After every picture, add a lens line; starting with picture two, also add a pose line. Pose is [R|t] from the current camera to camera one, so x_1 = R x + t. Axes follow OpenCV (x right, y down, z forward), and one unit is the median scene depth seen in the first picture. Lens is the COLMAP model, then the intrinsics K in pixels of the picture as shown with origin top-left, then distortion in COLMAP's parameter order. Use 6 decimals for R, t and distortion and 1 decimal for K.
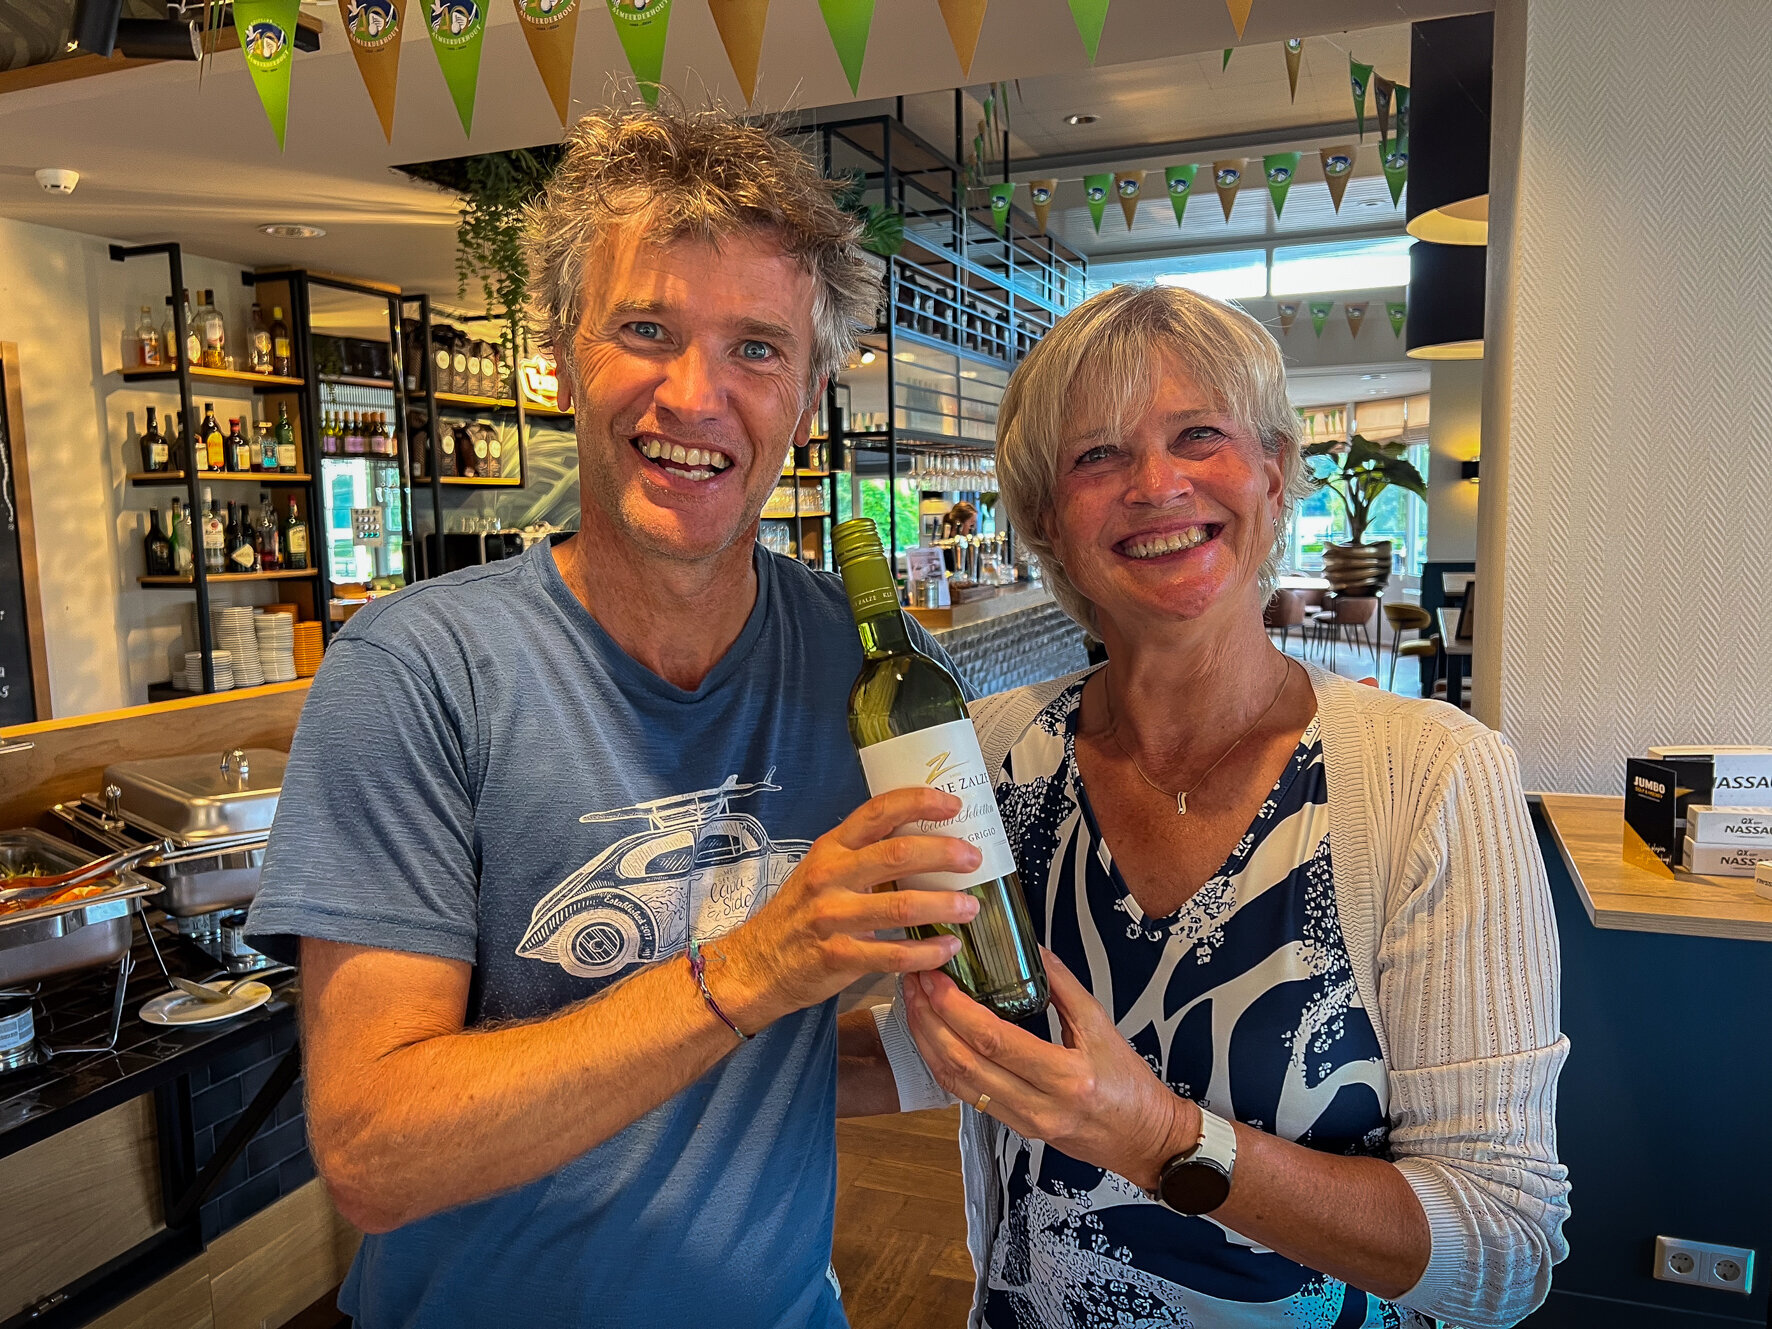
lens RADIAL K [[1333.1, 0, 878.8], [0, 1333.1, 668.2], [0, 0, 1]] dist [0.039834, -0.046030]
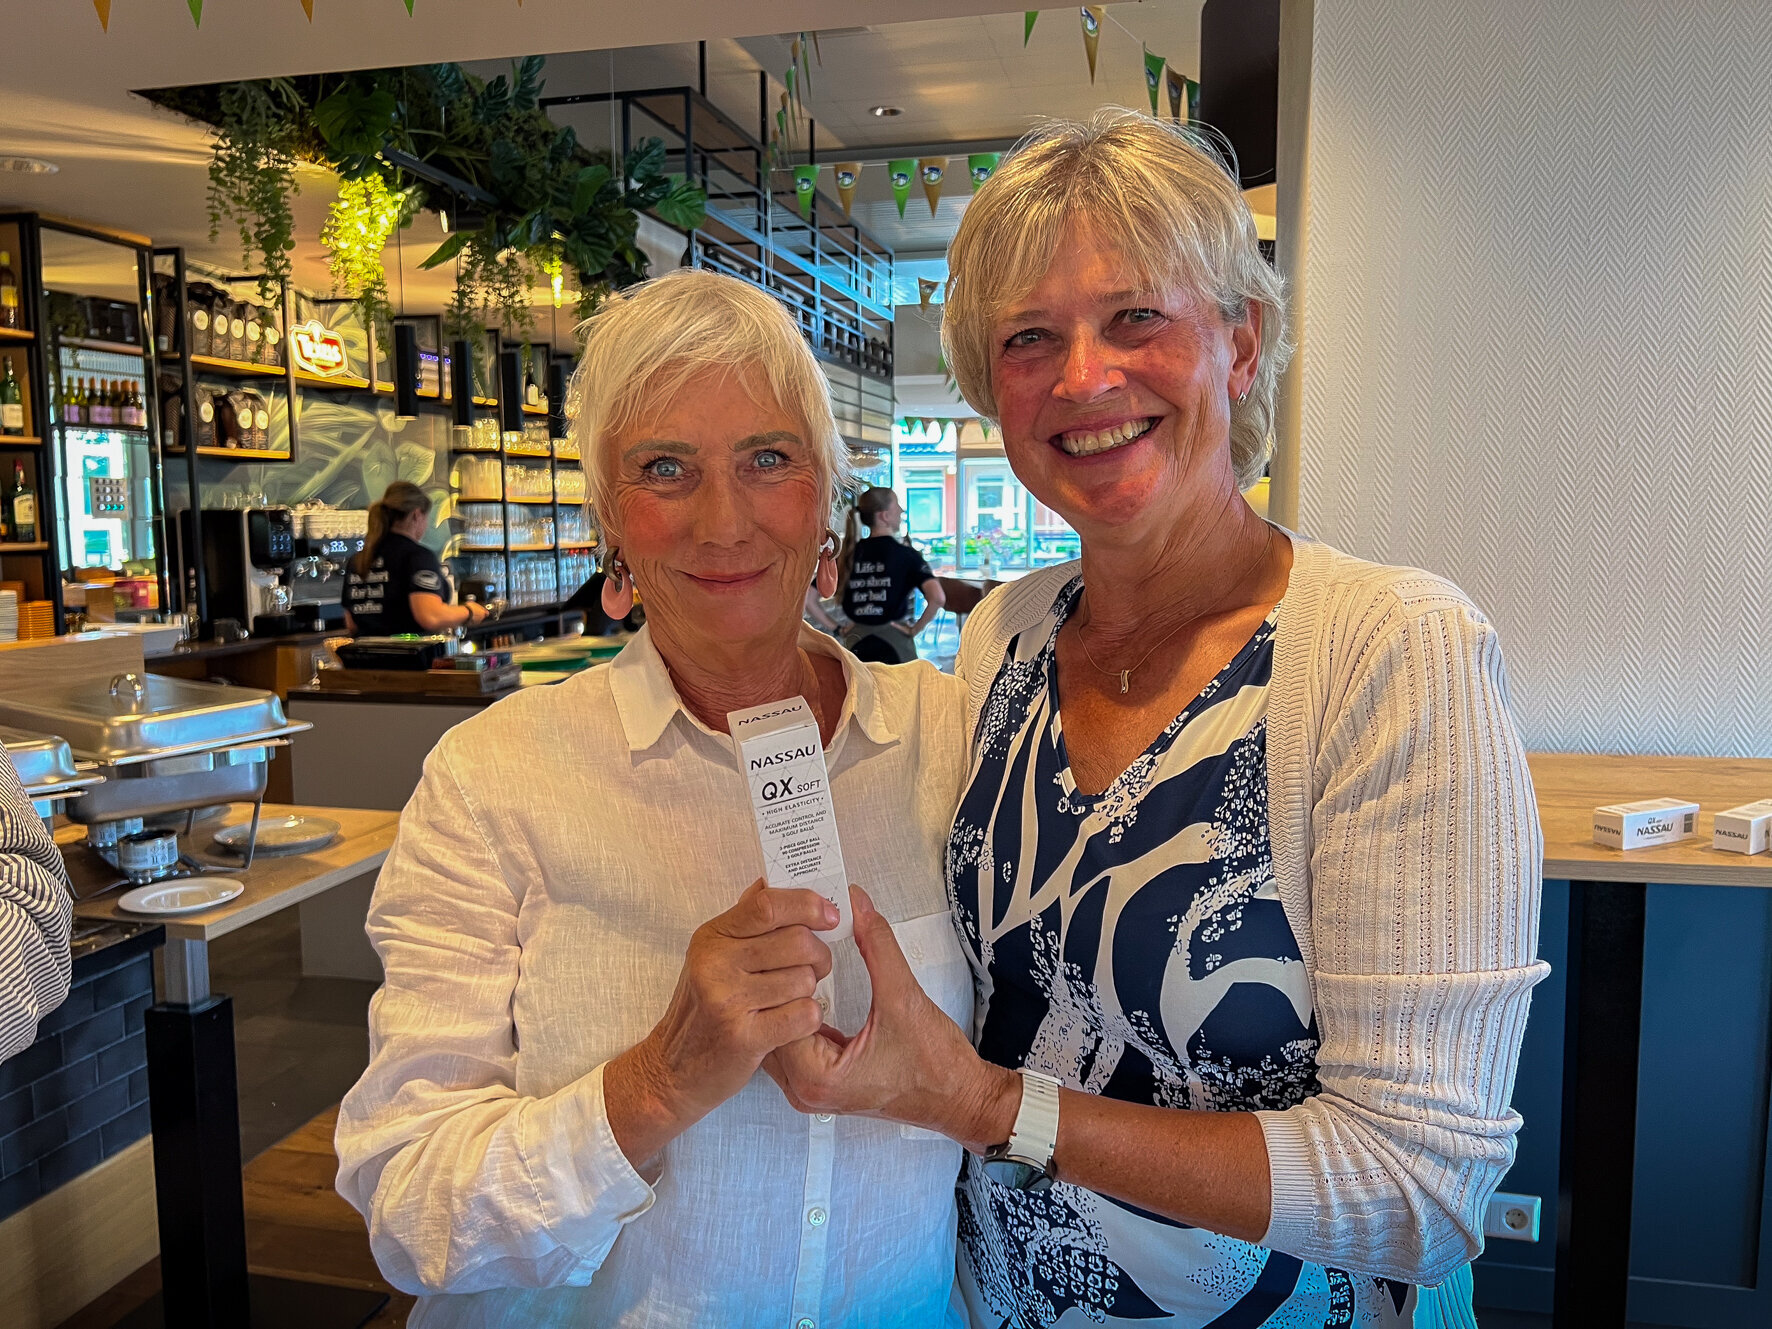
lens RADIAL K [[1334.9, 0, 884.3], [0, 1334.9, 648.7], [0, 0, 1]] dist [0.017346, -0.001594]
pose [[0.989532, -0.000994, 0.144312, 0.006413], [0.003593, 0.999836, -0.017753, 0.013891], [-0.144271, 0.018085, 0.989373, 0.023270]]
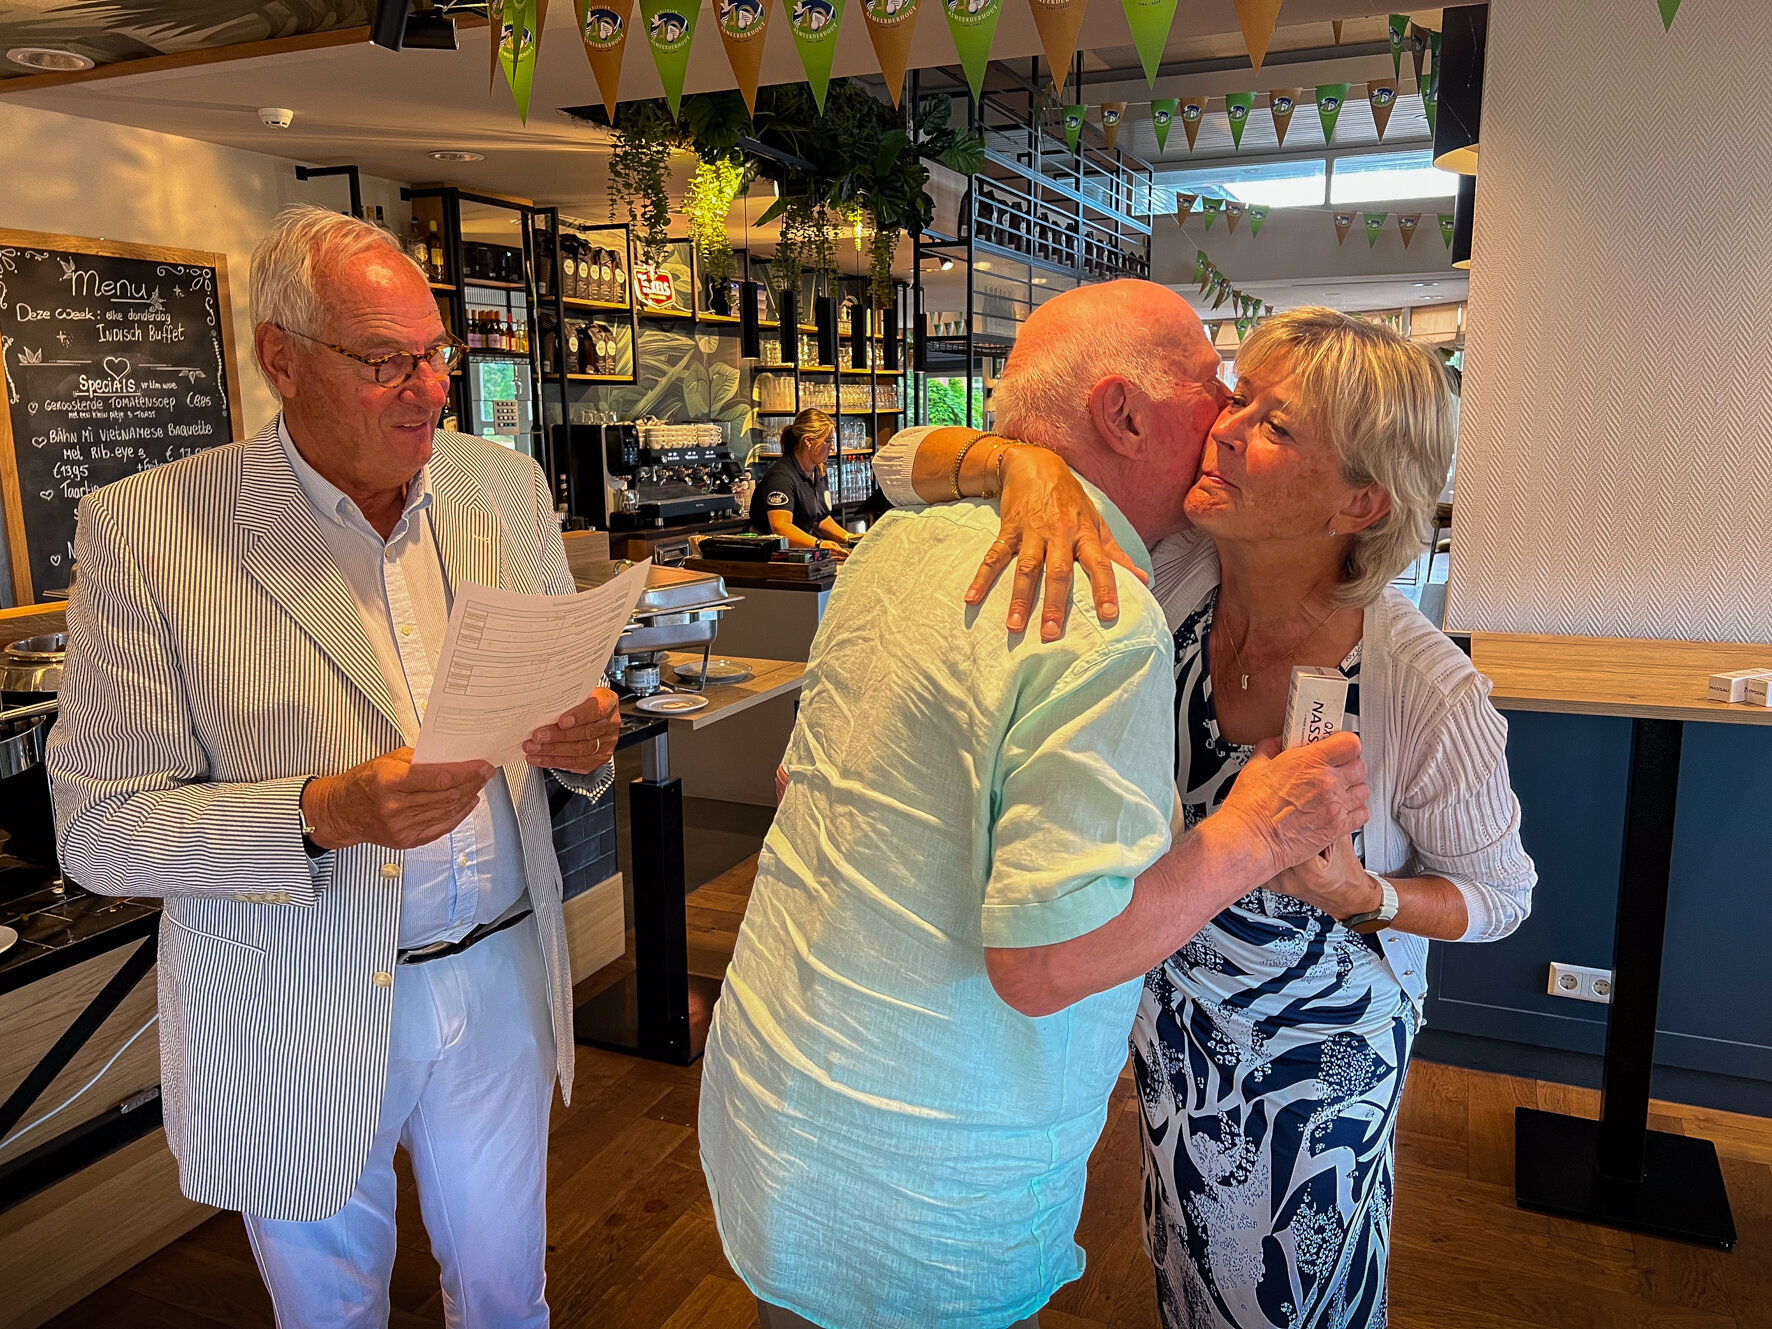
lens RADIAL K [[1348.9, 0, 900.4], [0, 1348.9, 659.4], [0, 0, 1]] dist [0.044154, -0.055778]
pose [[0.999598, 0.017548, -0.022282, -0.018634], [-0.016008, 0.997590, 0.067517, 0.014921], [0.023413, -0.067133, 0.997469, -0.139960]]
